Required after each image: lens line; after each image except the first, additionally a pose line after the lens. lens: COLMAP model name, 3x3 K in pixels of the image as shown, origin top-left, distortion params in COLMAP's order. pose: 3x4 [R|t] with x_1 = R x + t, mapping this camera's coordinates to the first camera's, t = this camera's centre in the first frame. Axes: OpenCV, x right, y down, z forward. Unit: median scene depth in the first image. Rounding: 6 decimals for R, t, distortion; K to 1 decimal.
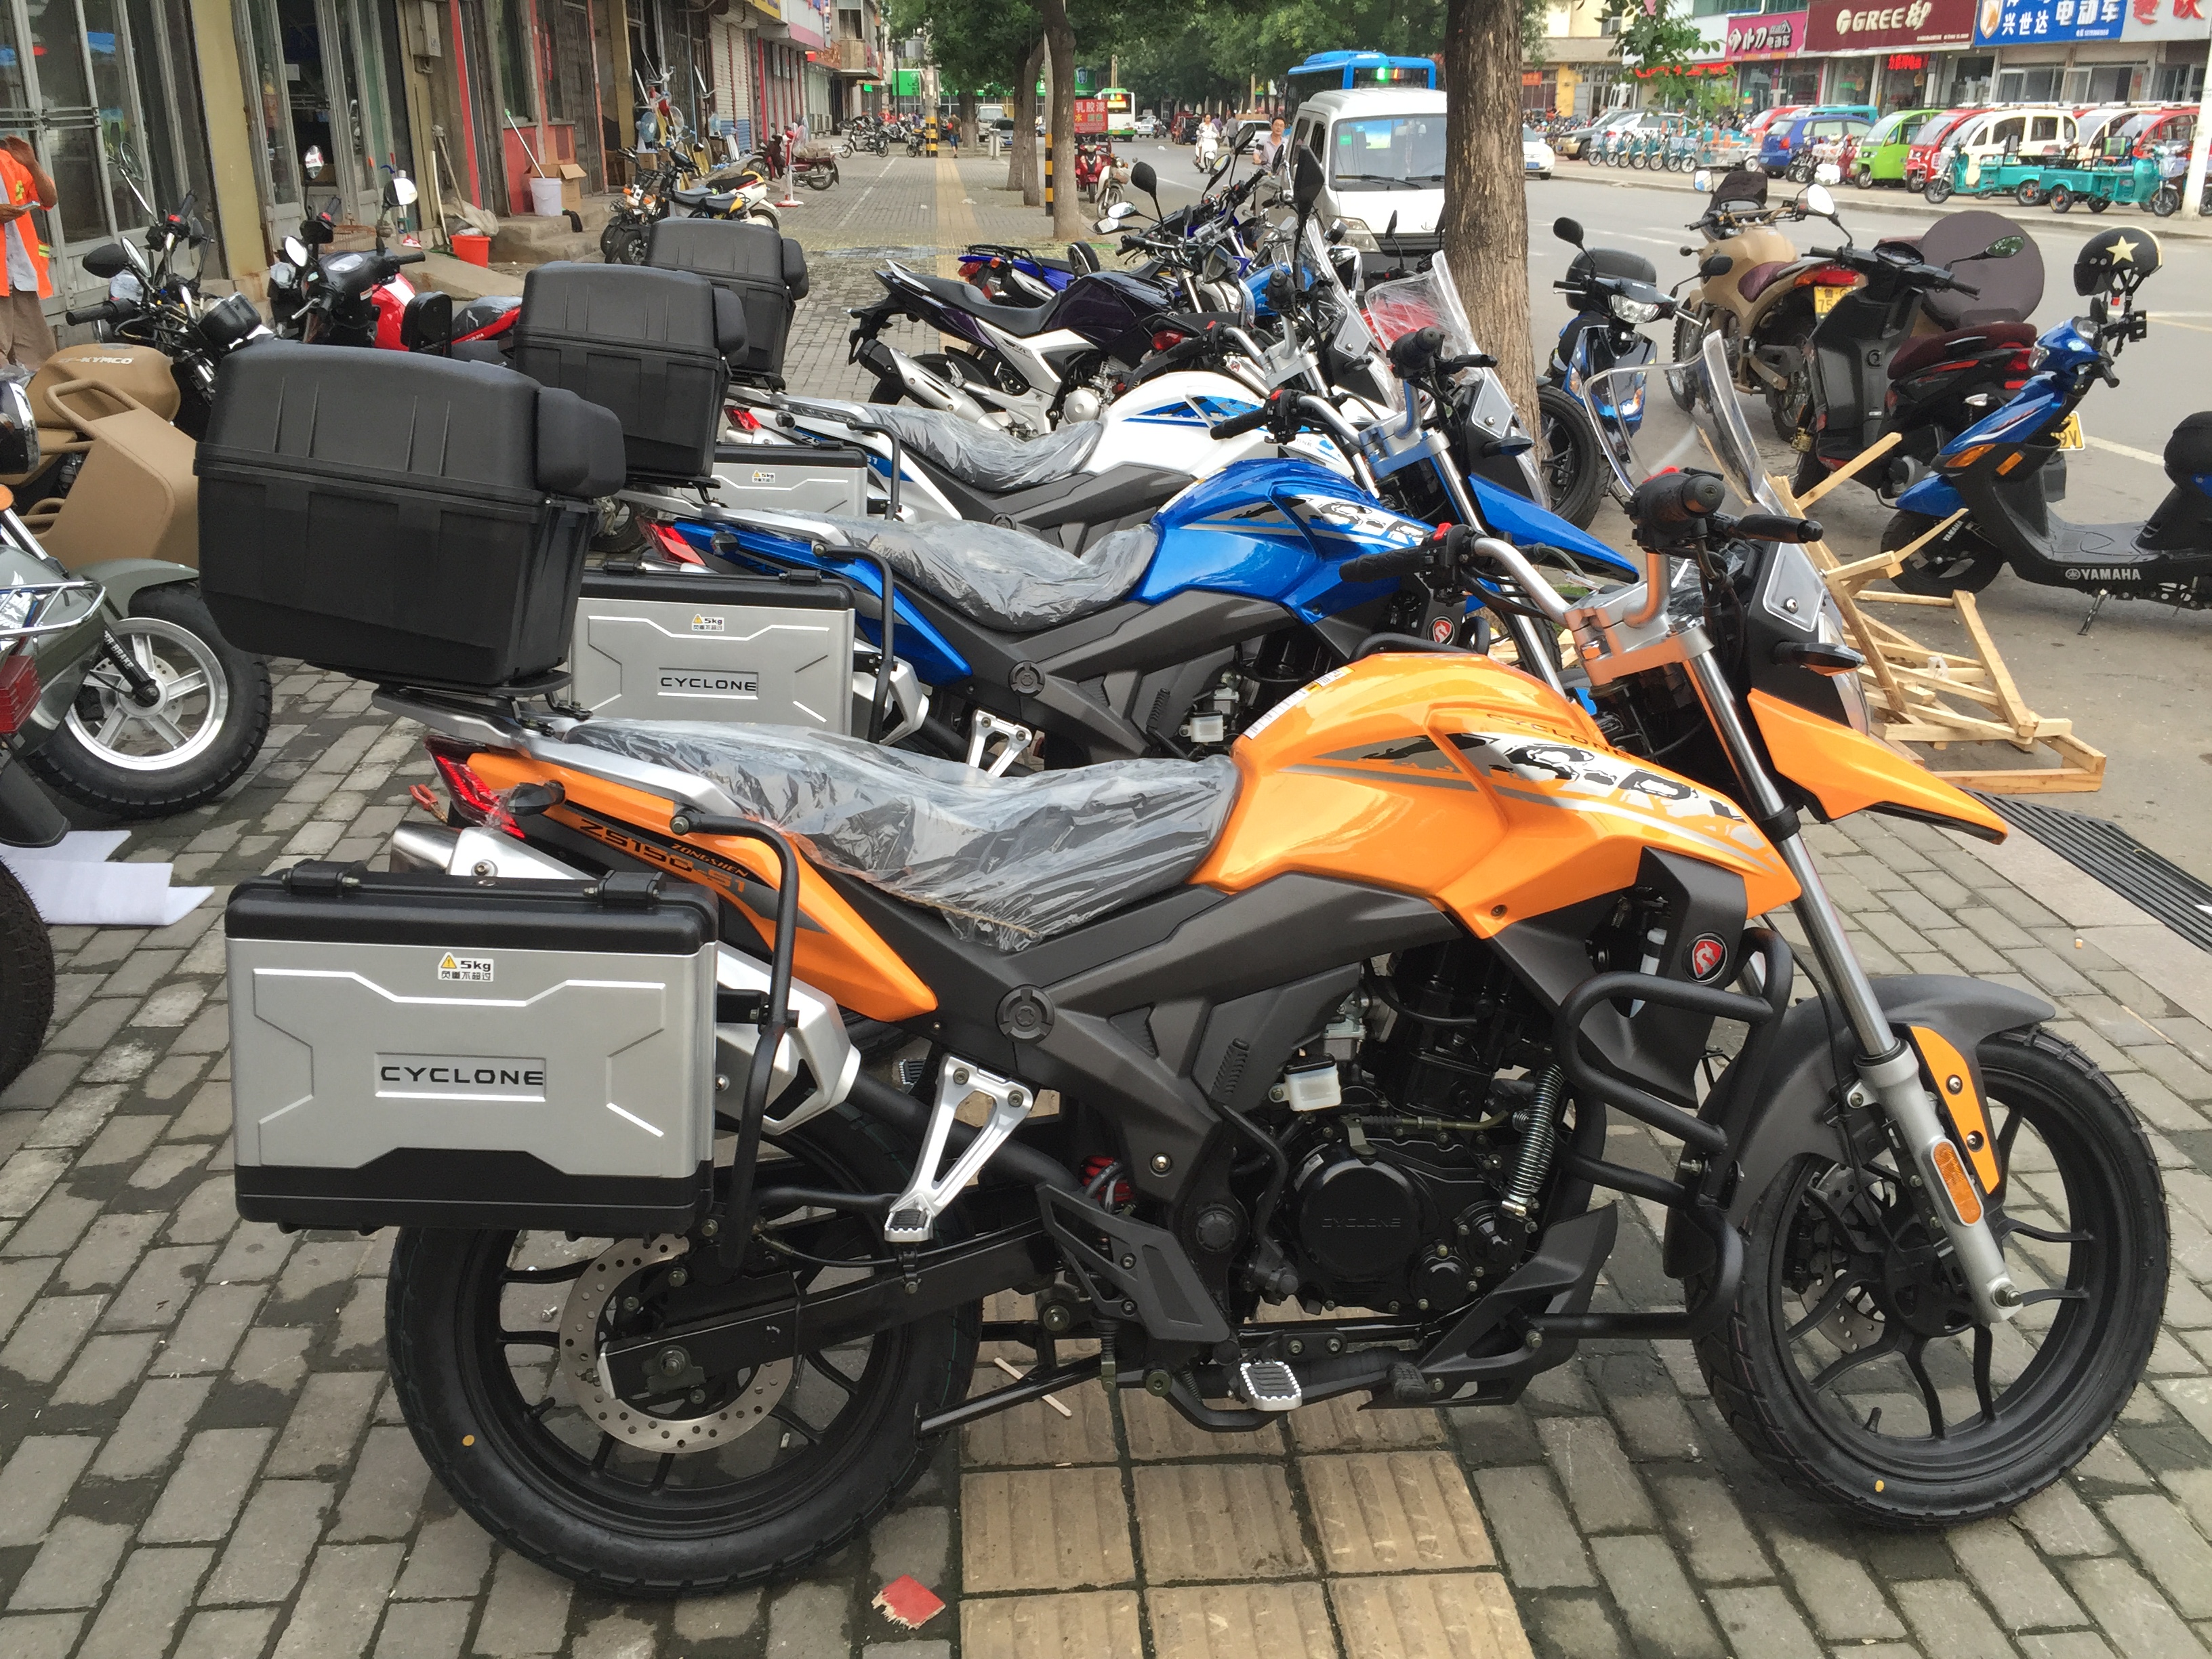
lens RADIAL K [[1915.5, 0, 1099.9], [0, 1915.5, 864.6], [0, 0, 1]] dist [0.078137, -0.097168]
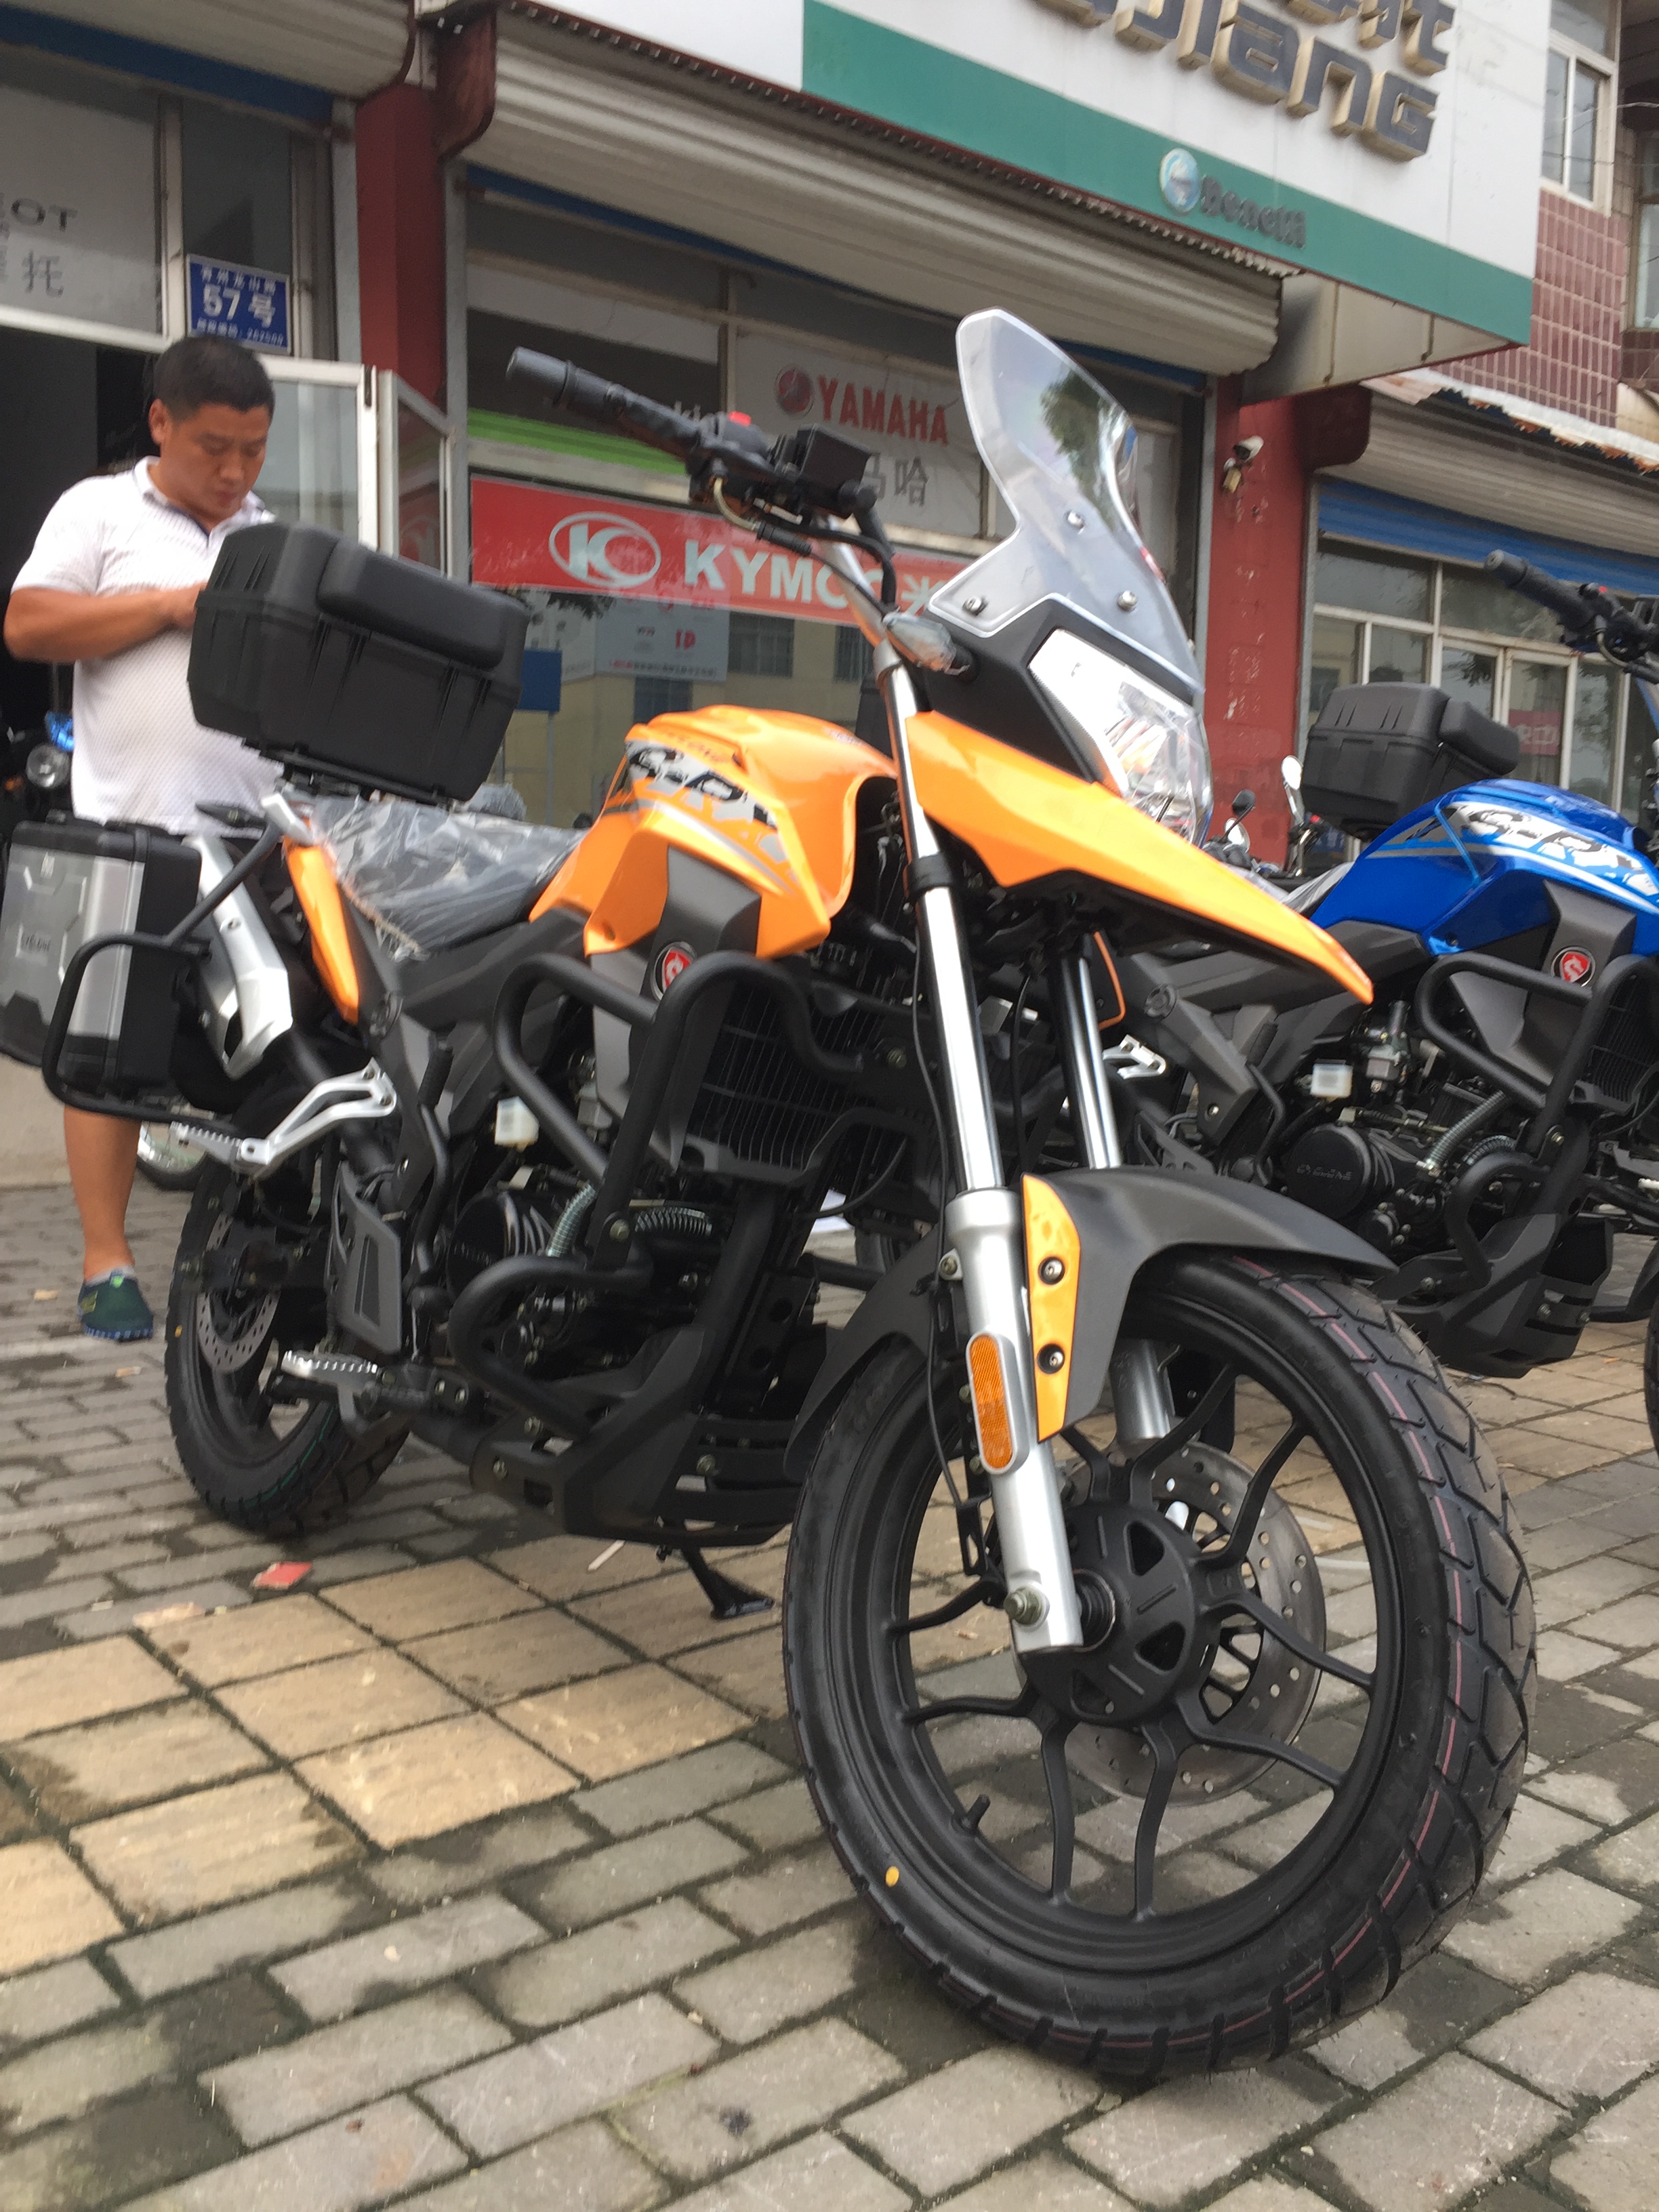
lens RADIAL K [[1915.7, 0, 820.6], [0, 1915.7, 1142.2], [0, 0, 1]] dist [0.092431, -0.140676]
pose [[0.555979, 0.103393, -0.824741, 0.638657], [-0.319128, 0.942740, -0.096947, 0.108729], [0.767492, 0.317099, 0.557139, 0.372647]]
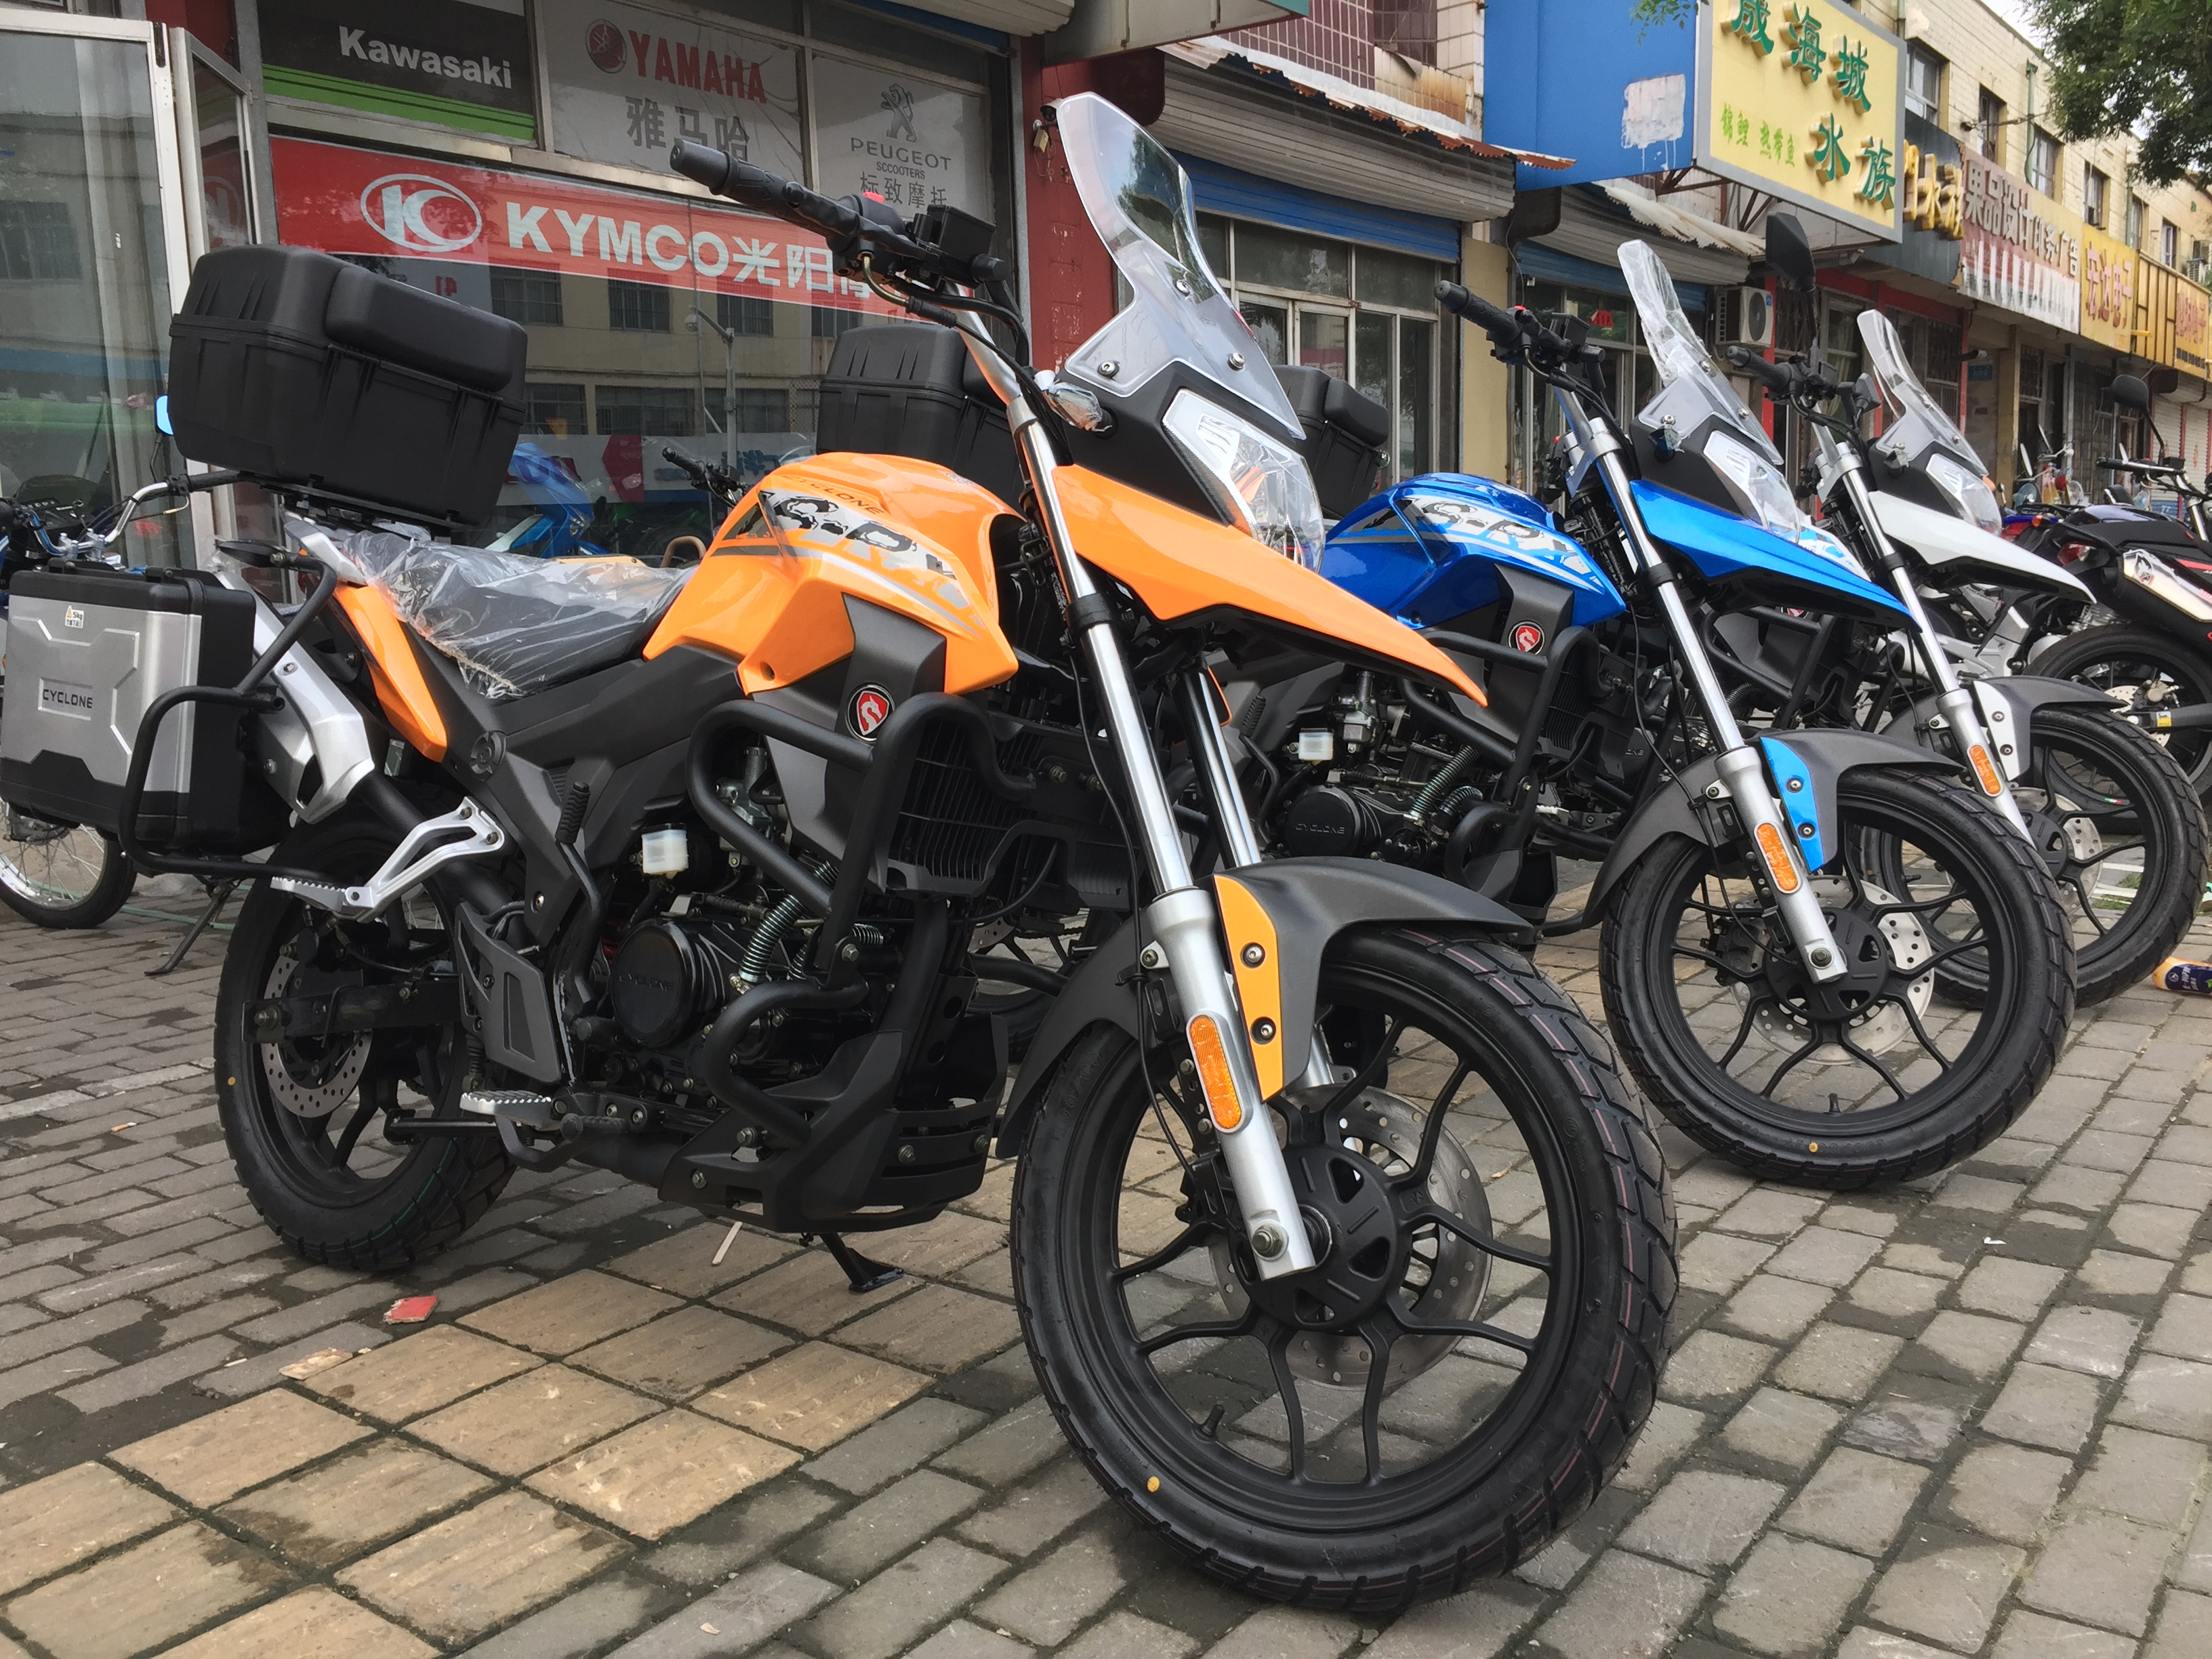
lens RADIAL K [[1915.5, 0, 1099.9], [0, 1915.5, 864.6], [0, 0, 1]] dist [0.078137, -0.097168]
pose [[0.744321, 0.081743, -0.662801, 0.614841], [-0.216129, 0.968553, -0.123260, 0.126473], [0.631882, 0.234996, 0.738581, 0.252320]]
